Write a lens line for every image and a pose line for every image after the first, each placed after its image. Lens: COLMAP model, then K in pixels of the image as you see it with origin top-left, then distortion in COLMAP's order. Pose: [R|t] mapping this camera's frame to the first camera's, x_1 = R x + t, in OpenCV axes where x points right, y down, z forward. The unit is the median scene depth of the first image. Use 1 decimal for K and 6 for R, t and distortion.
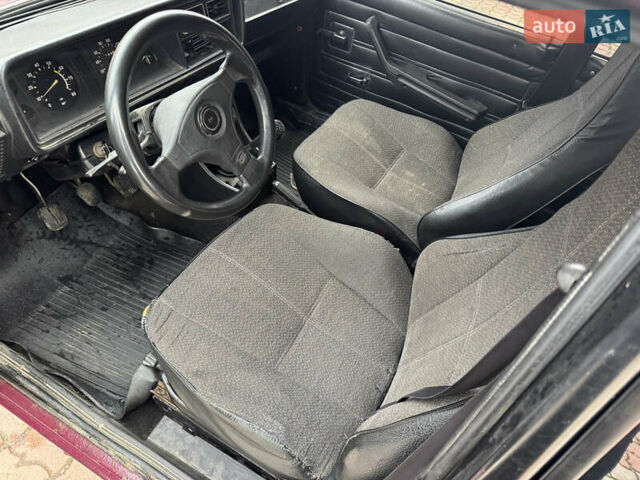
lens RADIAL K [[452.7, 0, 320.0], [0, 452.7, 240.0], [0, 0, 1]] dist [0.095371, -0.144325]
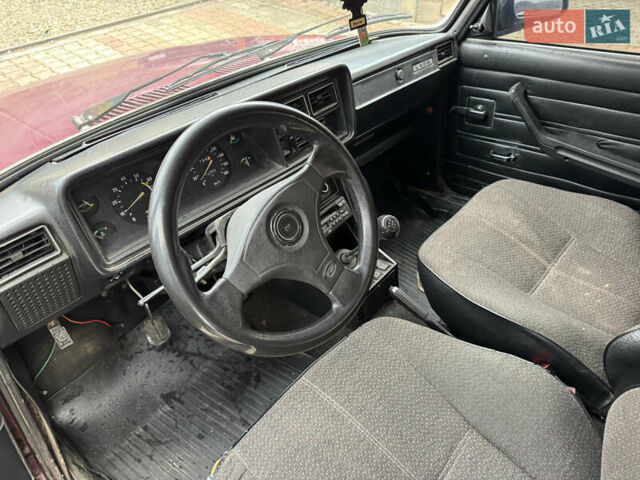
lens RADIAL K [[452.7, 0, 320.0], [0, 452.7, 240.0], [0, 0, 1]] dist [0.095371, -0.144325]
pose [[0.944453, -0.040309, -0.326164, 0.046306], [-0.017848, 0.984694, -0.173374, -0.071005], [0.328161, 0.169565, 0.929278, 0.194823]]
